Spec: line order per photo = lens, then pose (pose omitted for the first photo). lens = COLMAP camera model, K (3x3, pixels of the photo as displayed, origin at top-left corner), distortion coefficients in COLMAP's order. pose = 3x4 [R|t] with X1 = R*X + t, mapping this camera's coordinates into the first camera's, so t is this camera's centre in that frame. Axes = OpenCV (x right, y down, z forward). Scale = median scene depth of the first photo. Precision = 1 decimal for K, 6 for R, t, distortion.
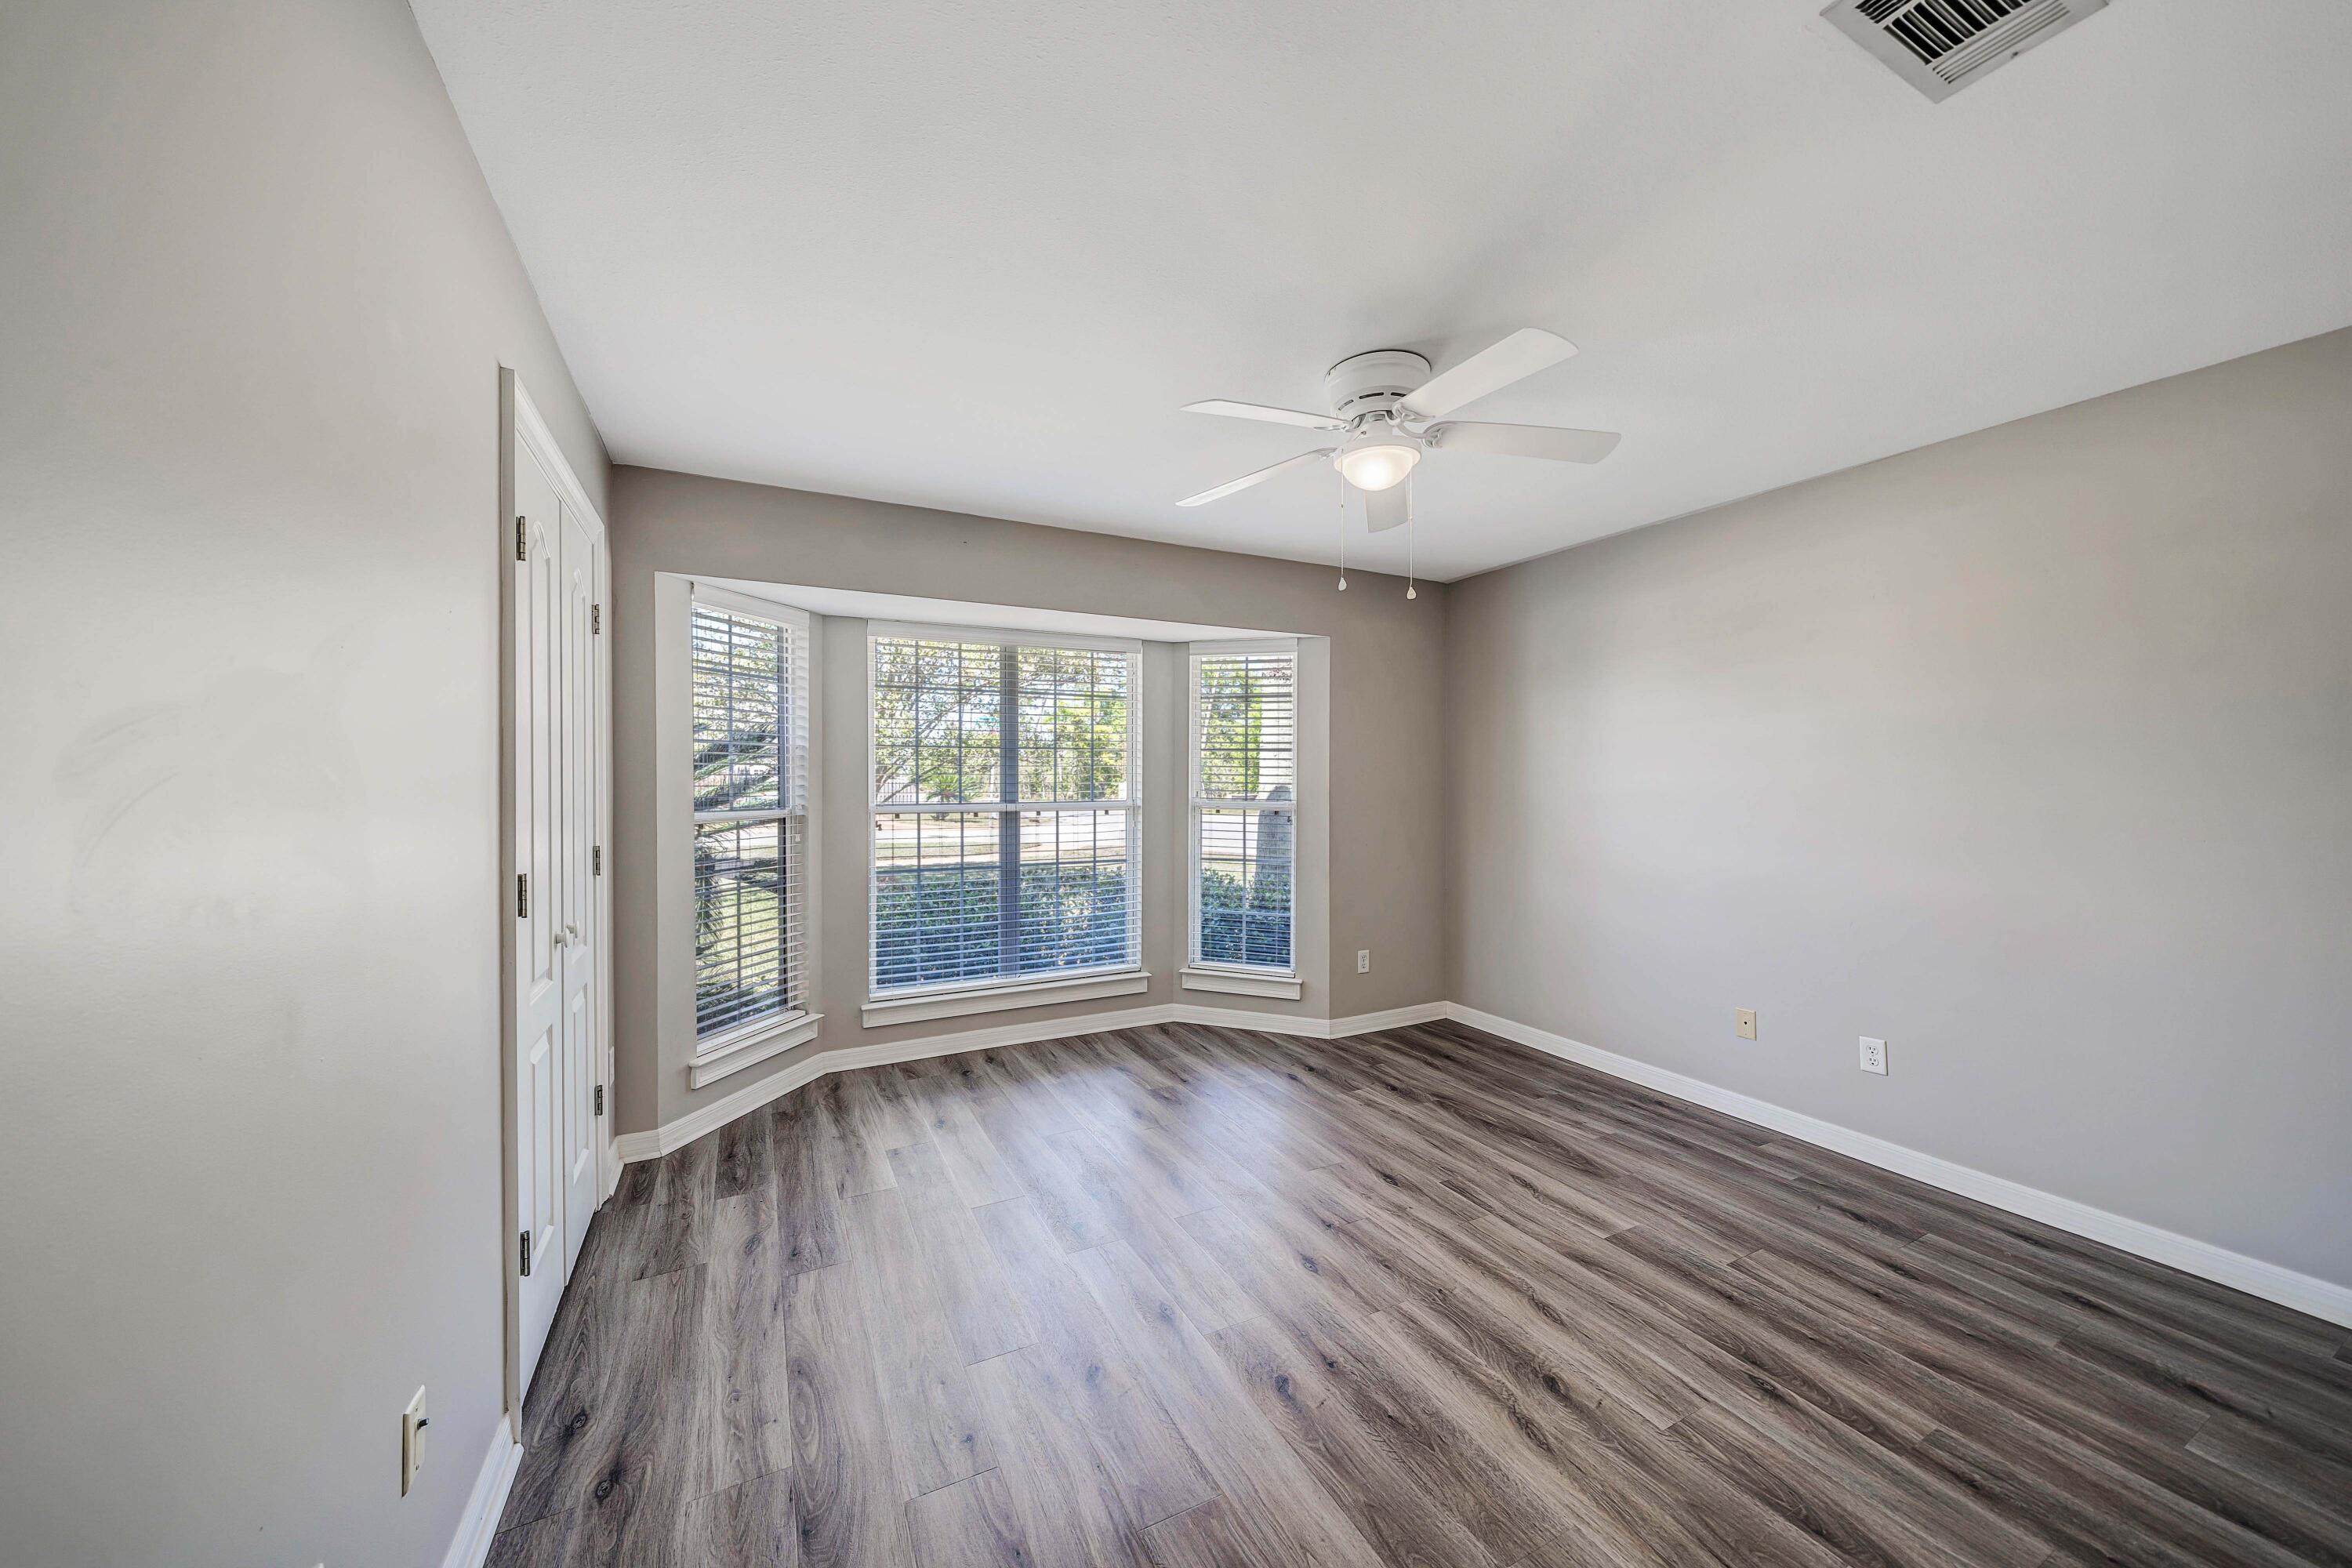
lens RADIAL K [[816.0, 0, 1160.4], [0, 816.0, 784.5], [0, 0, 1]] dist [-0.002670, -0.000238]
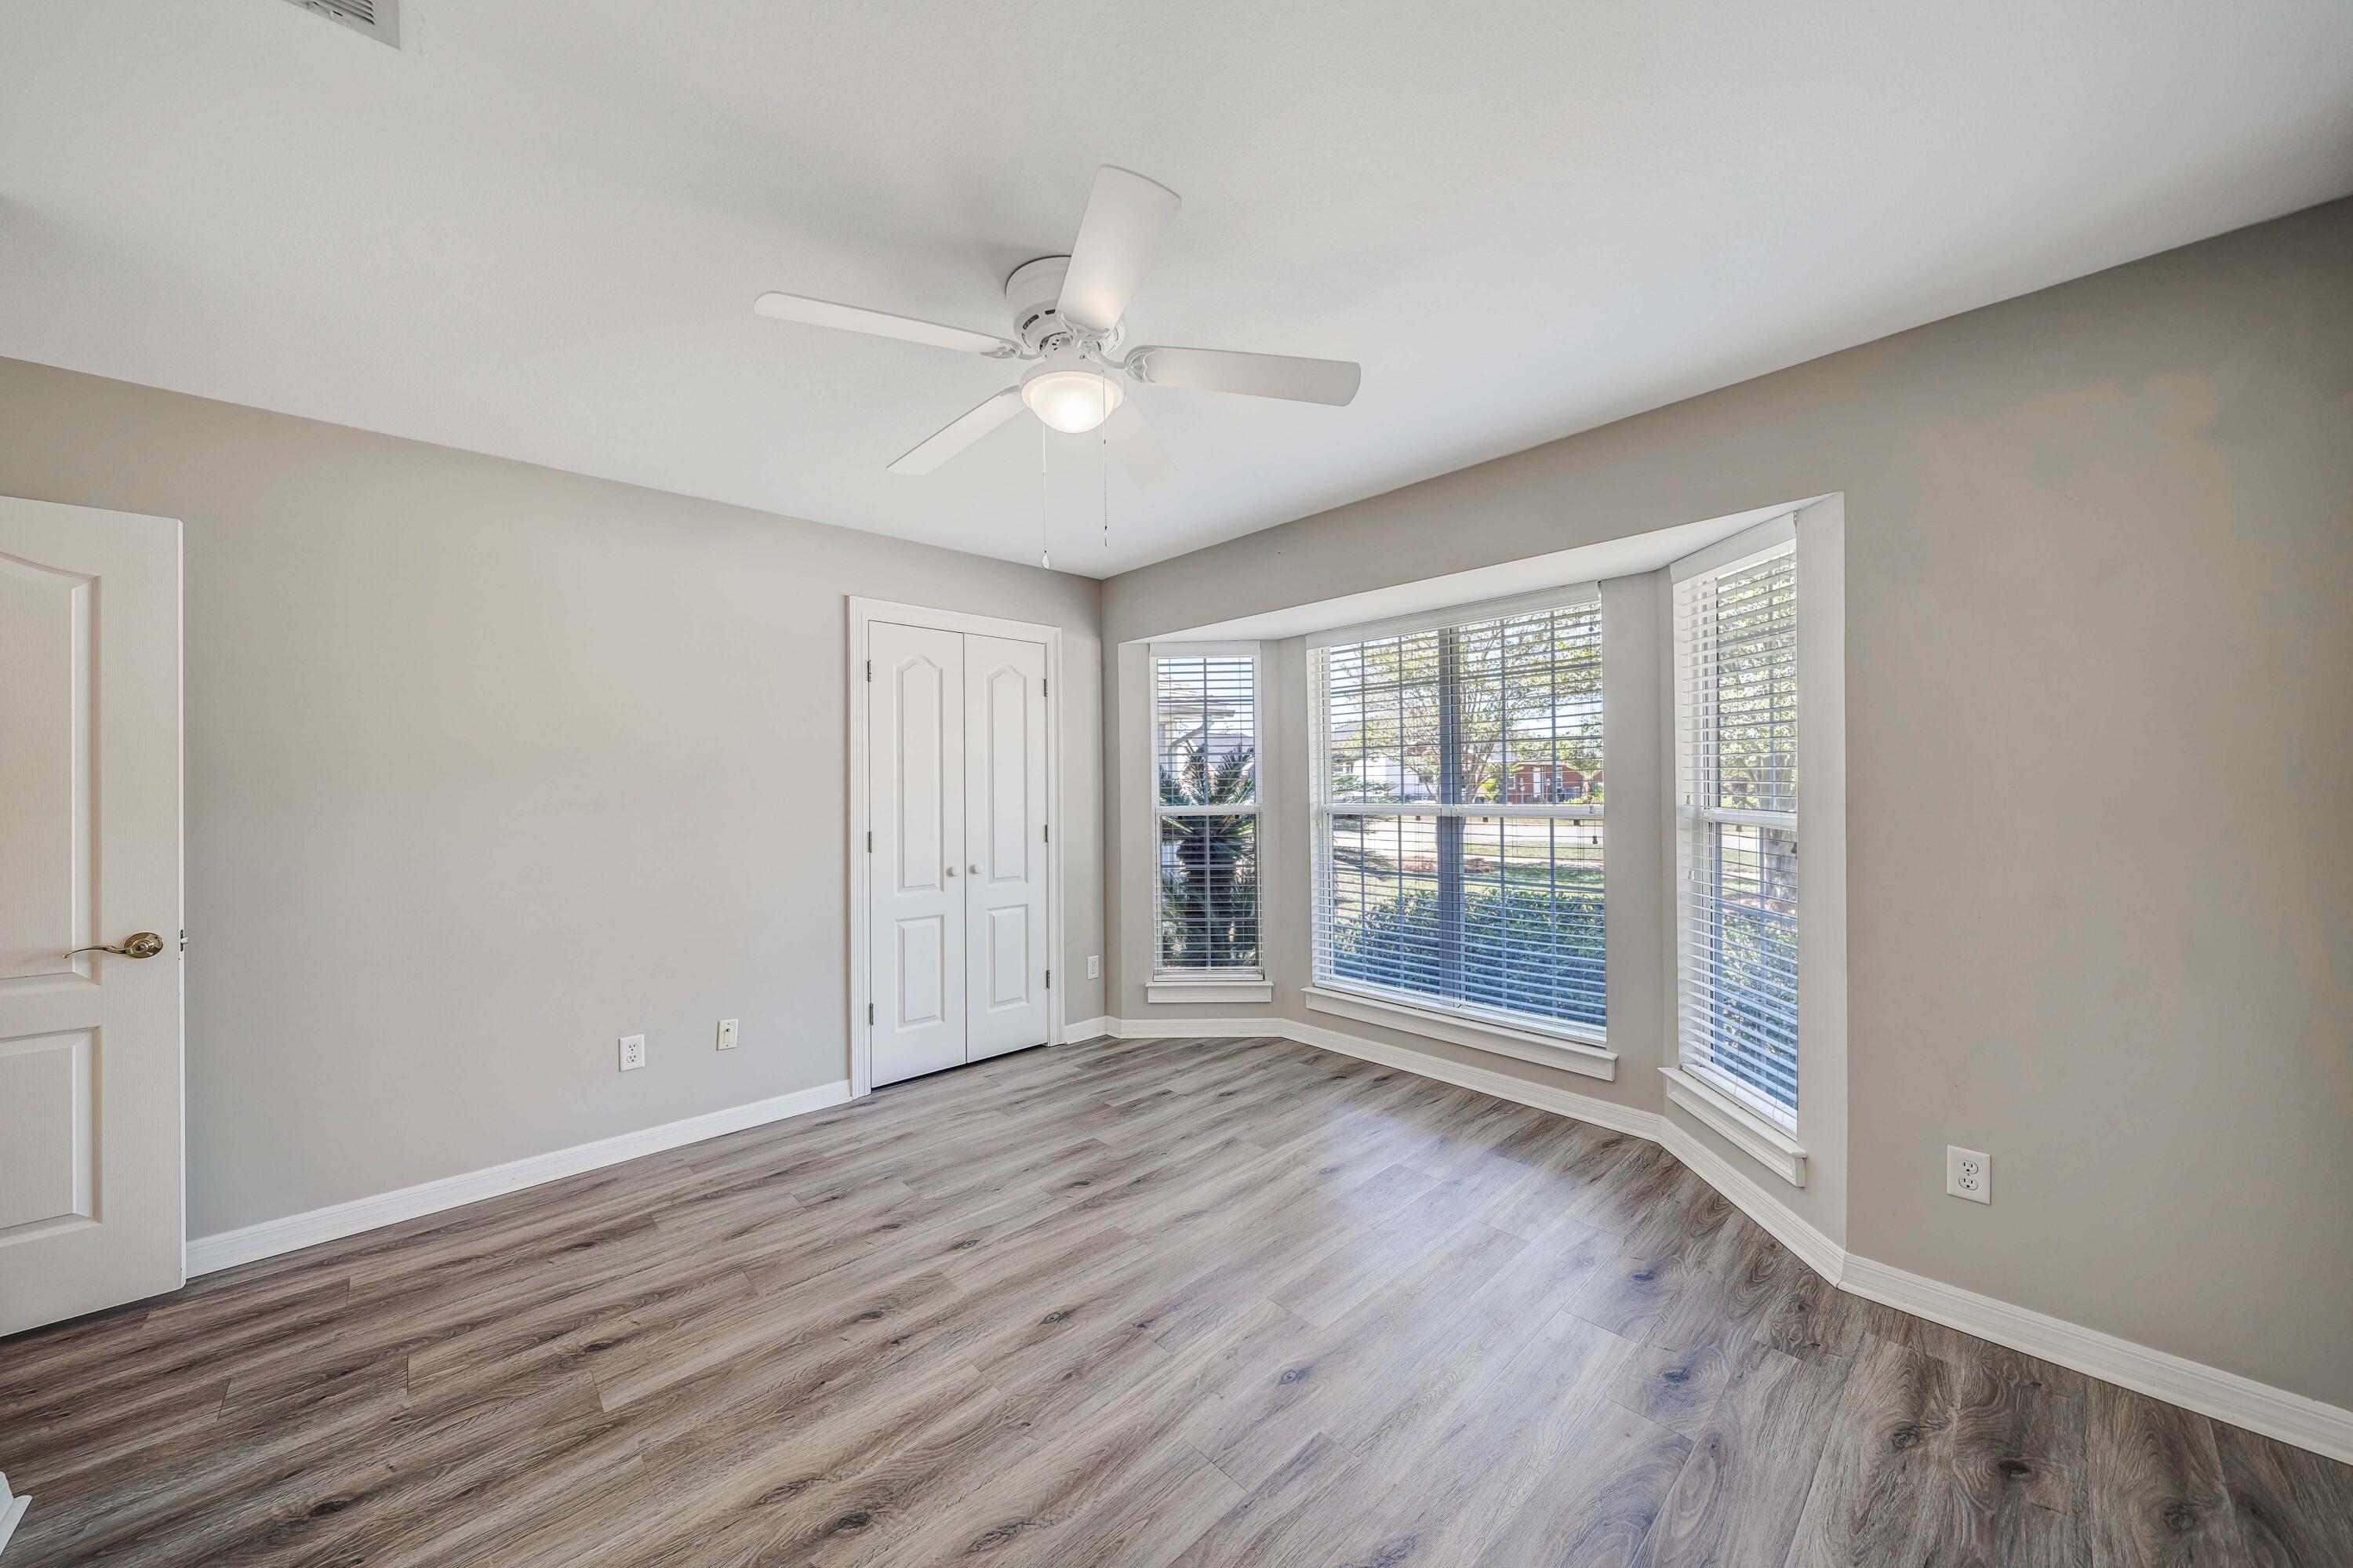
lens RADIAL K [[816.4, 0, 1156.1], [0, 816.4, 784.8], [0, 0, 1]] dist [-0.002670, -0.000238]
pose [[0.273022, -0.004354, -0.961998, 0.657258], [0.006255, 0.999977, -0.002751, -0.000113], [0.961987, -0.005266, 0.273043, 0.520486]]
